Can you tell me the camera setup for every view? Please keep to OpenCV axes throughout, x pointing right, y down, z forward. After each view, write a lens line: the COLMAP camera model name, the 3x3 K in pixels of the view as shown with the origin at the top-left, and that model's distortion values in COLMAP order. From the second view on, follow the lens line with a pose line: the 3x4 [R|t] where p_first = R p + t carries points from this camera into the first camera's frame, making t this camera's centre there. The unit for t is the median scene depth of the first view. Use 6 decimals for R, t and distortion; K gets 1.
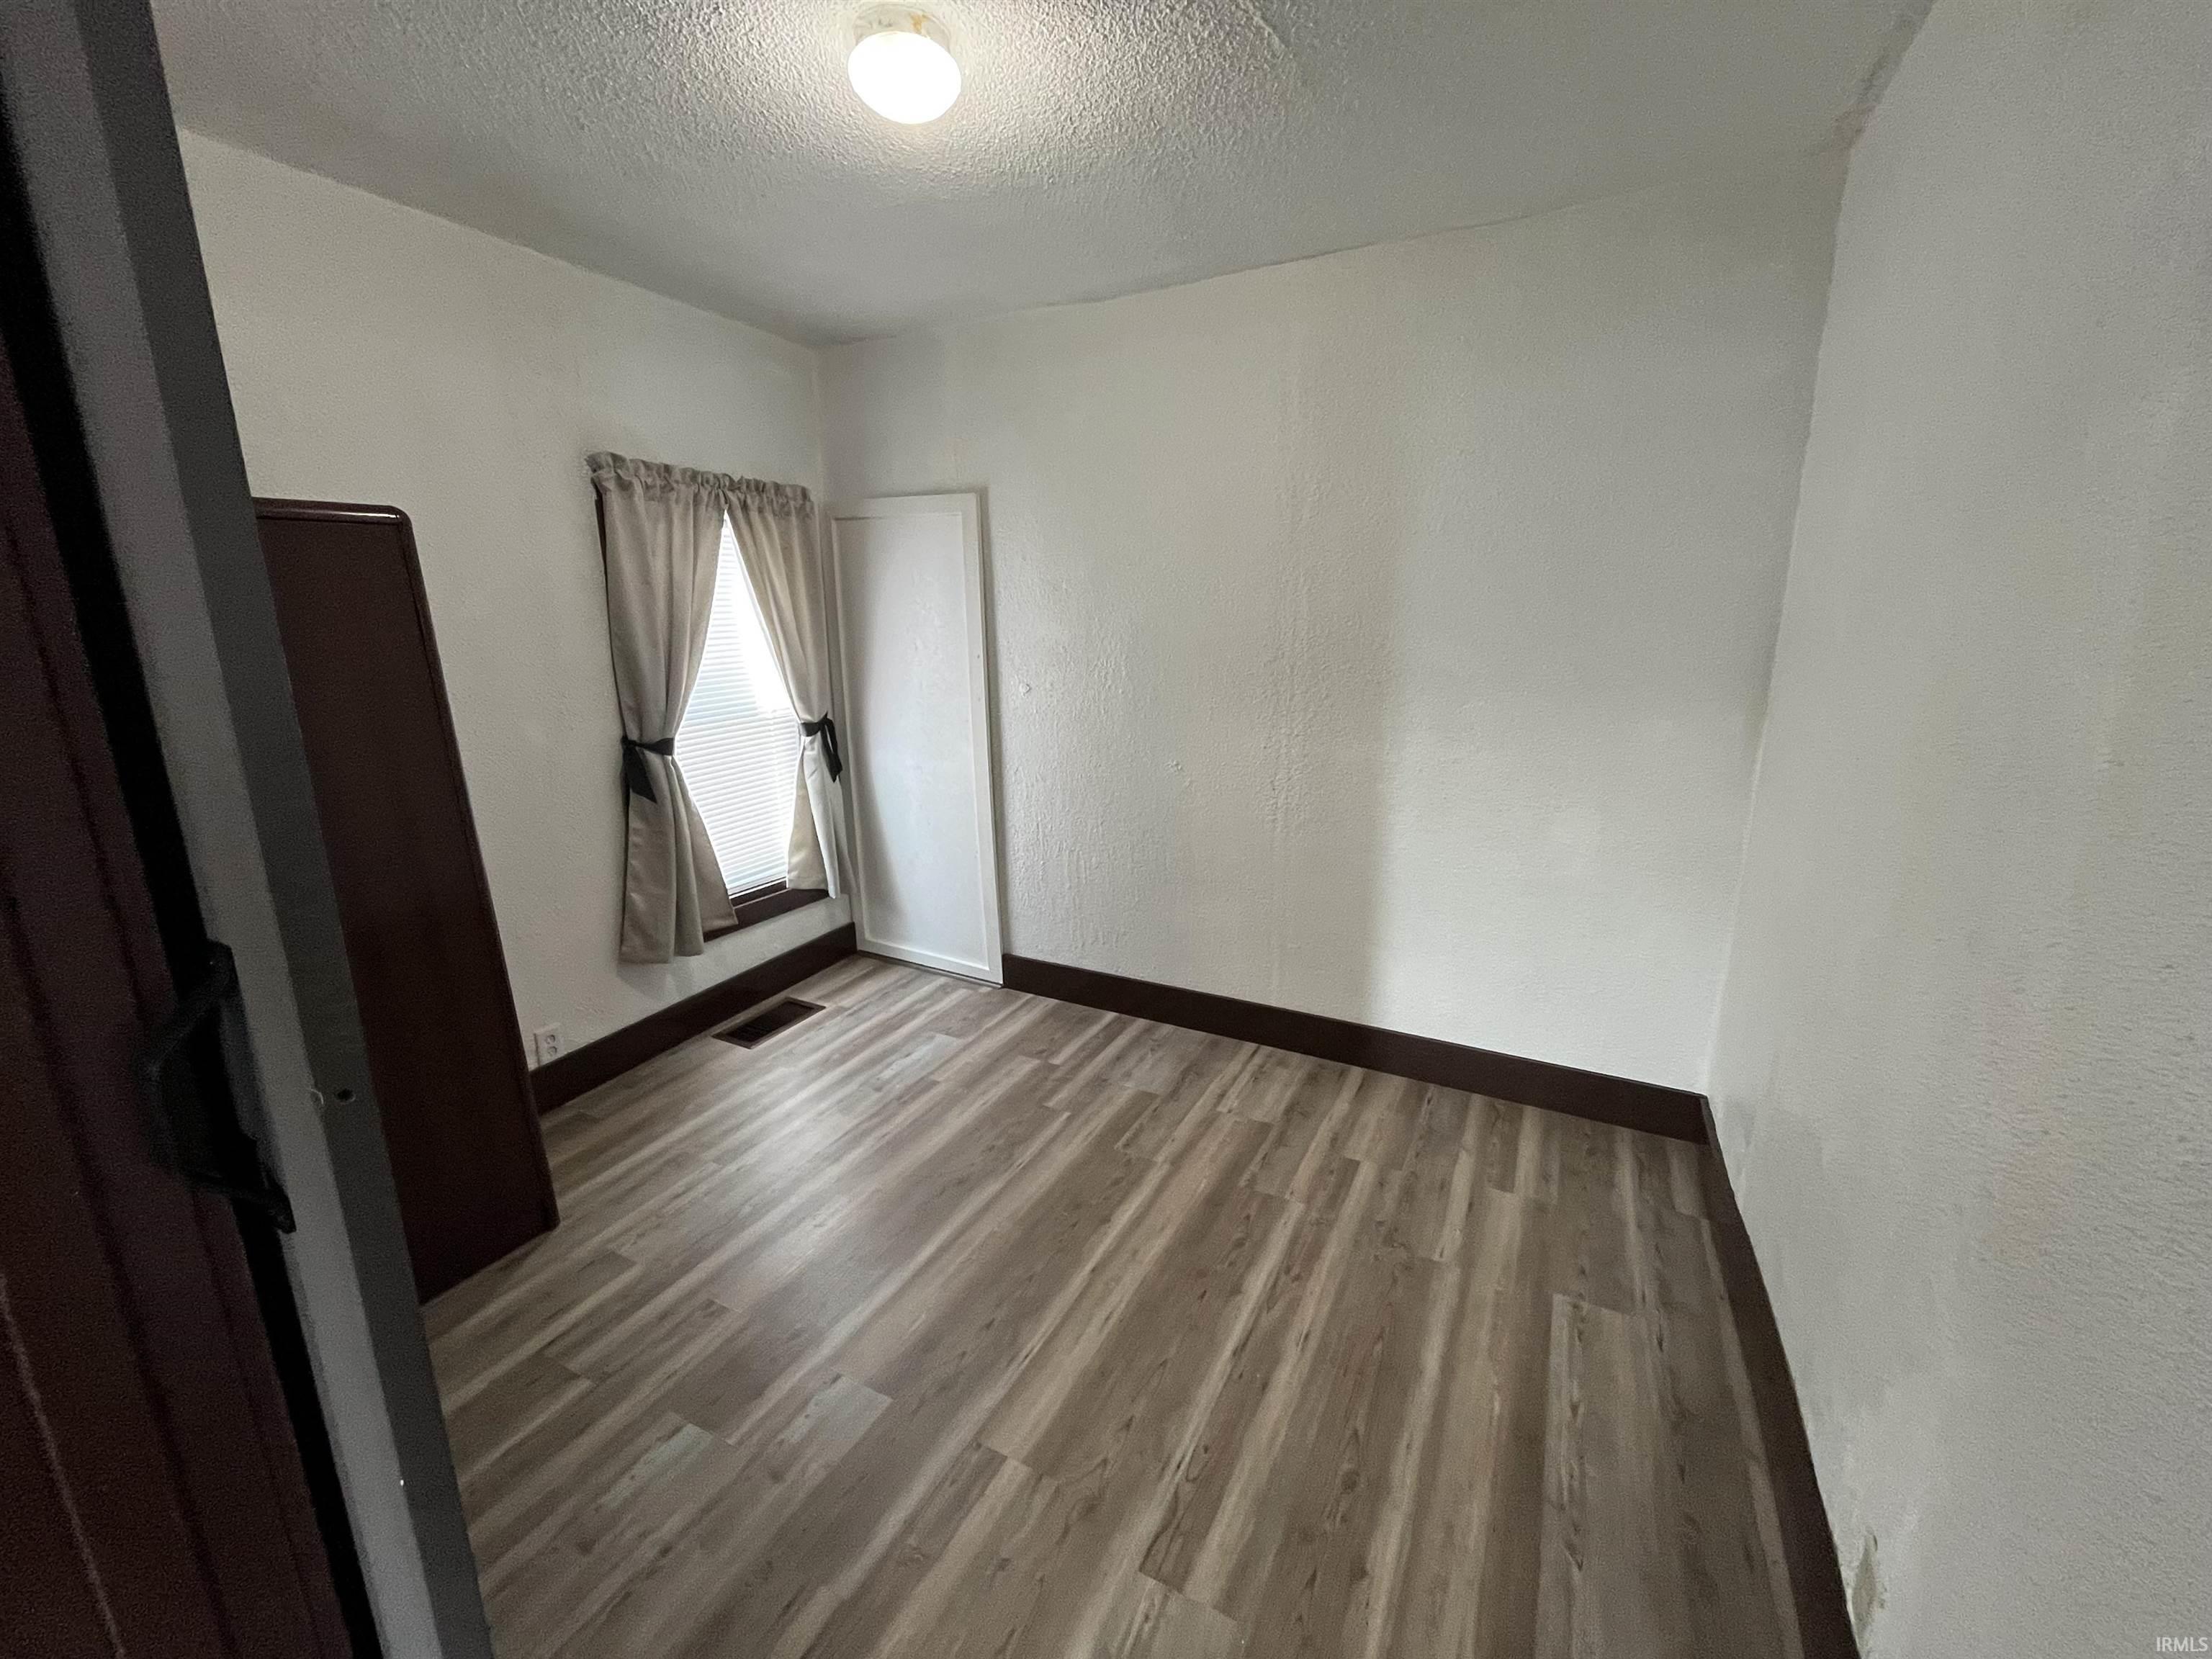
lens RADIAL K [[892.5, 0, 1104.9], [0, 892.5, 833.1], [0, 0, 1]] dist [-0.002532, -0.000477]
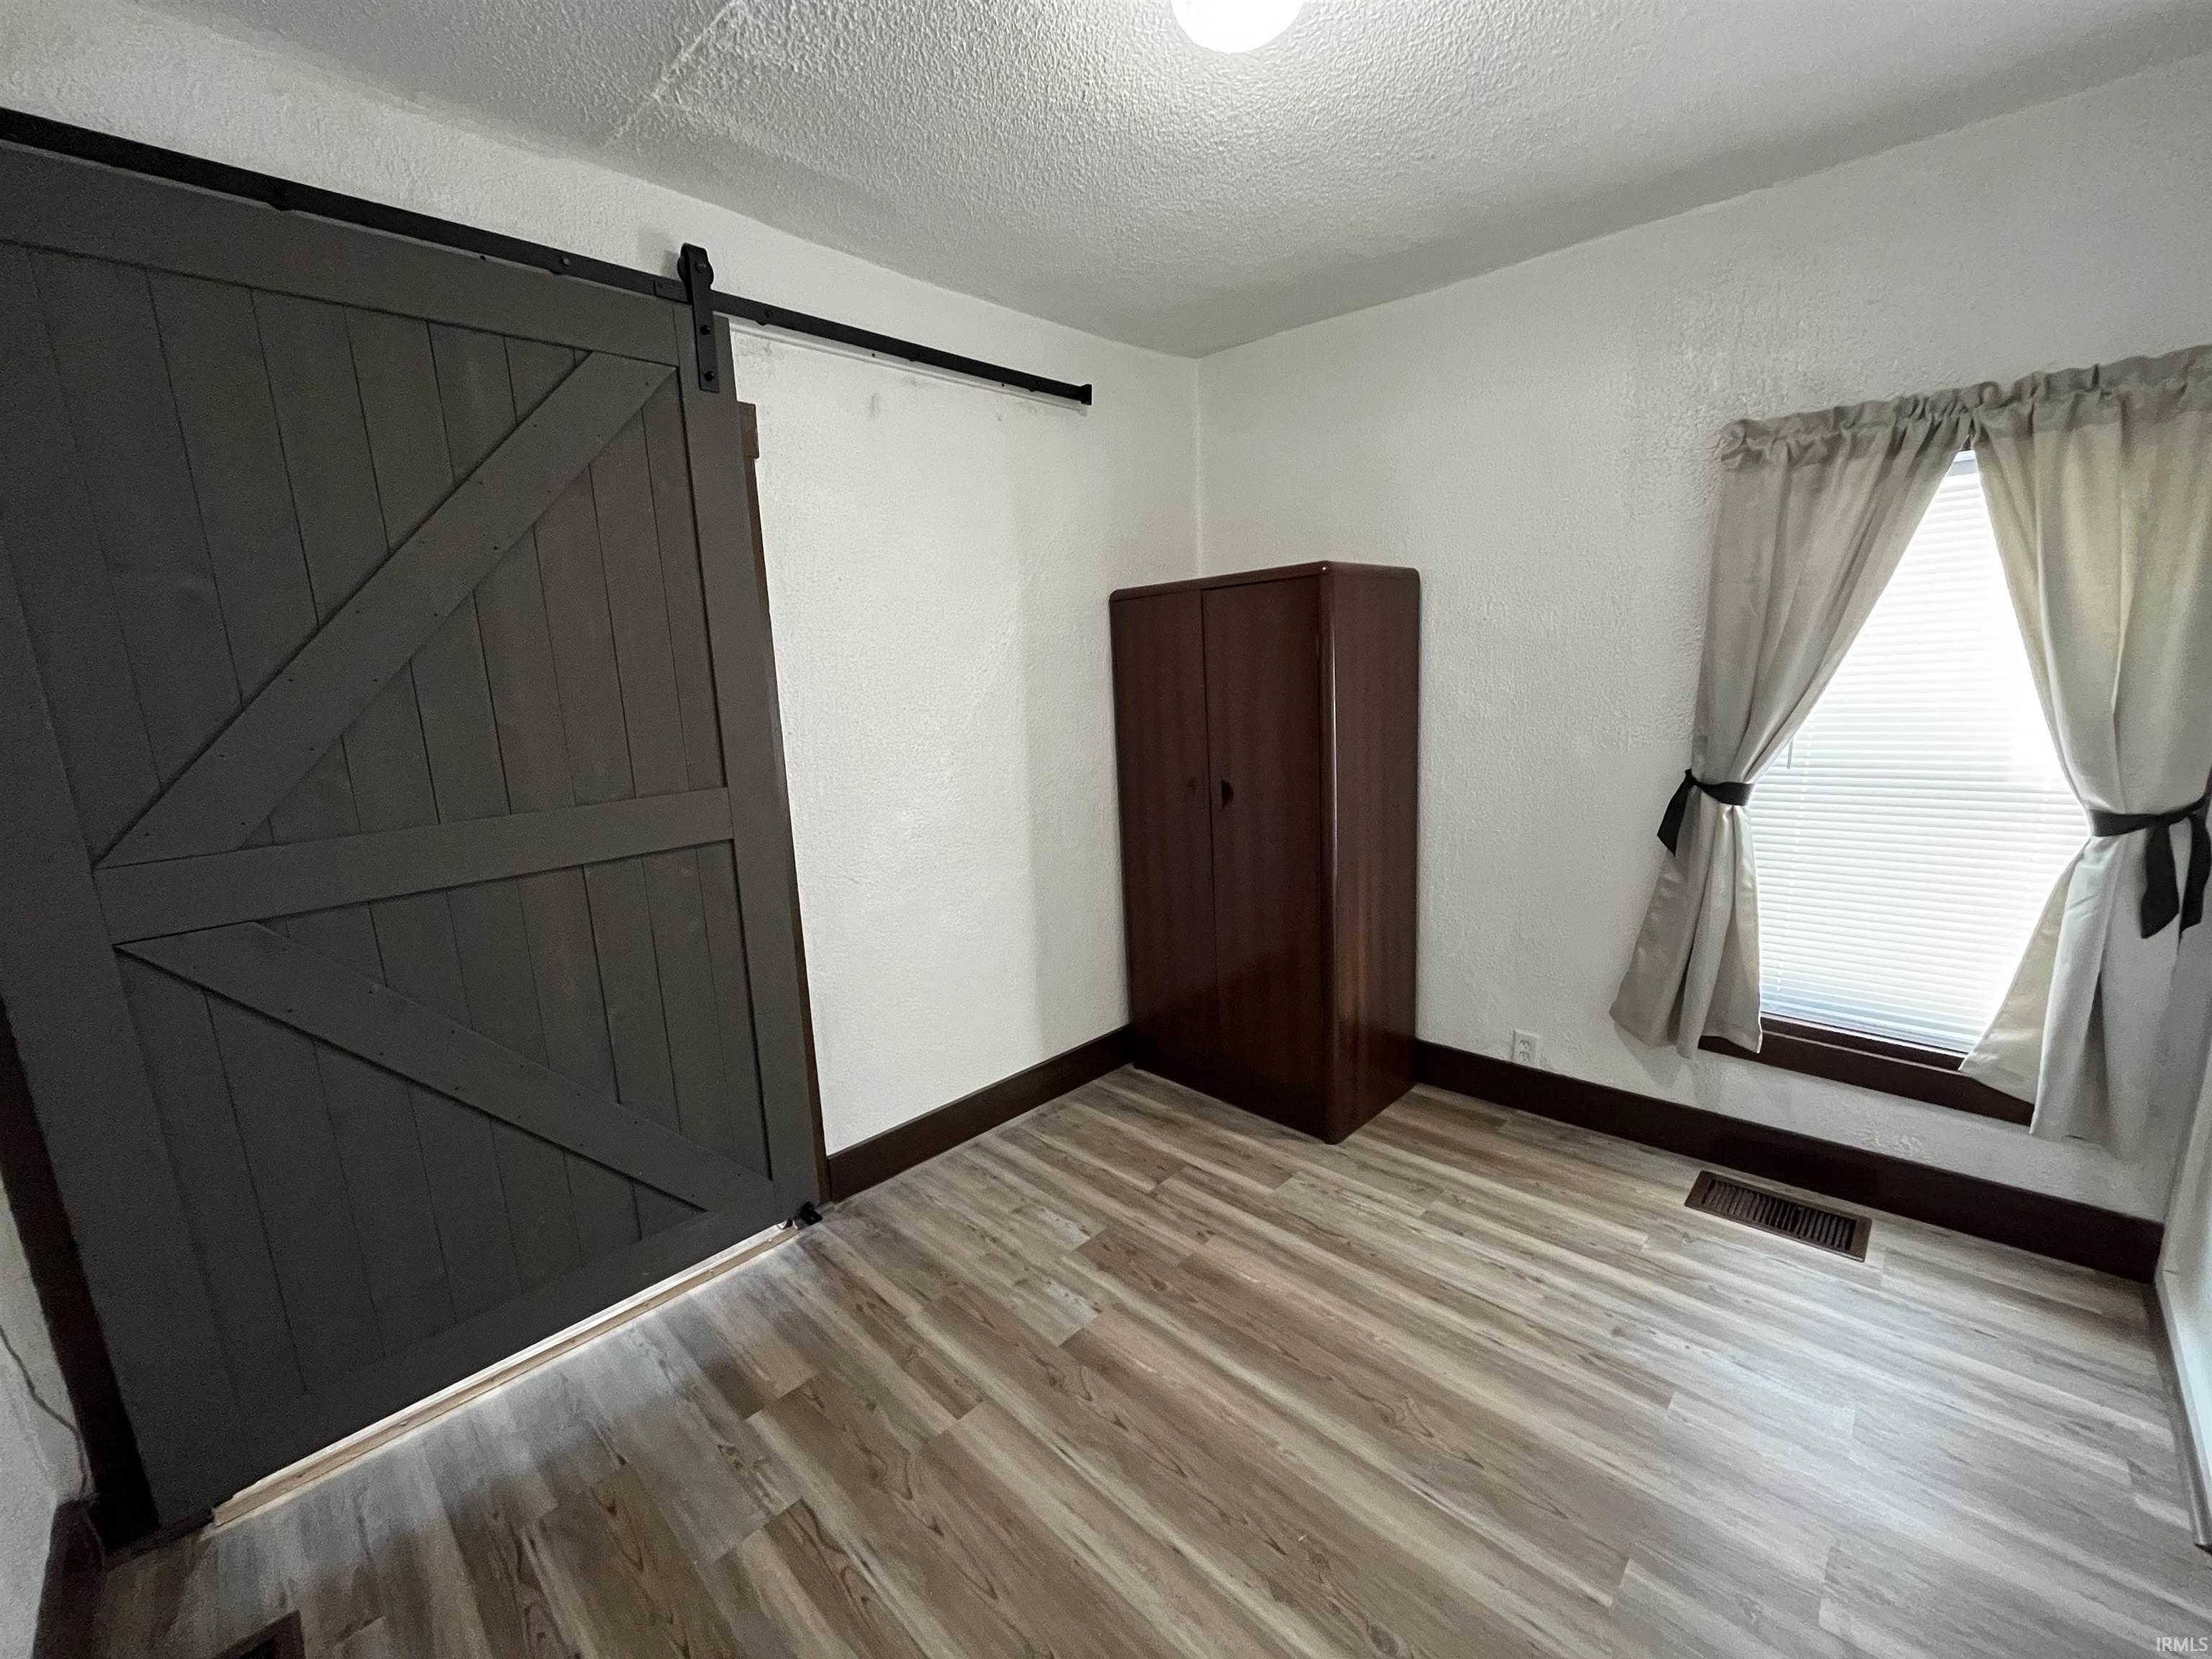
lens RADIAL K [[892.5, 0, 1104.9], [0, 892.5, 833.1], [0, 0, 1]] dist [-0.002532, -0.000477]
pose [[-0.281474, 0.213404, -0.935538, 0.452129], [-0.182135, 0.945351, 0.270442, -0.201733], [0.942125, 0.246516, -0.227224, 0.781859]]
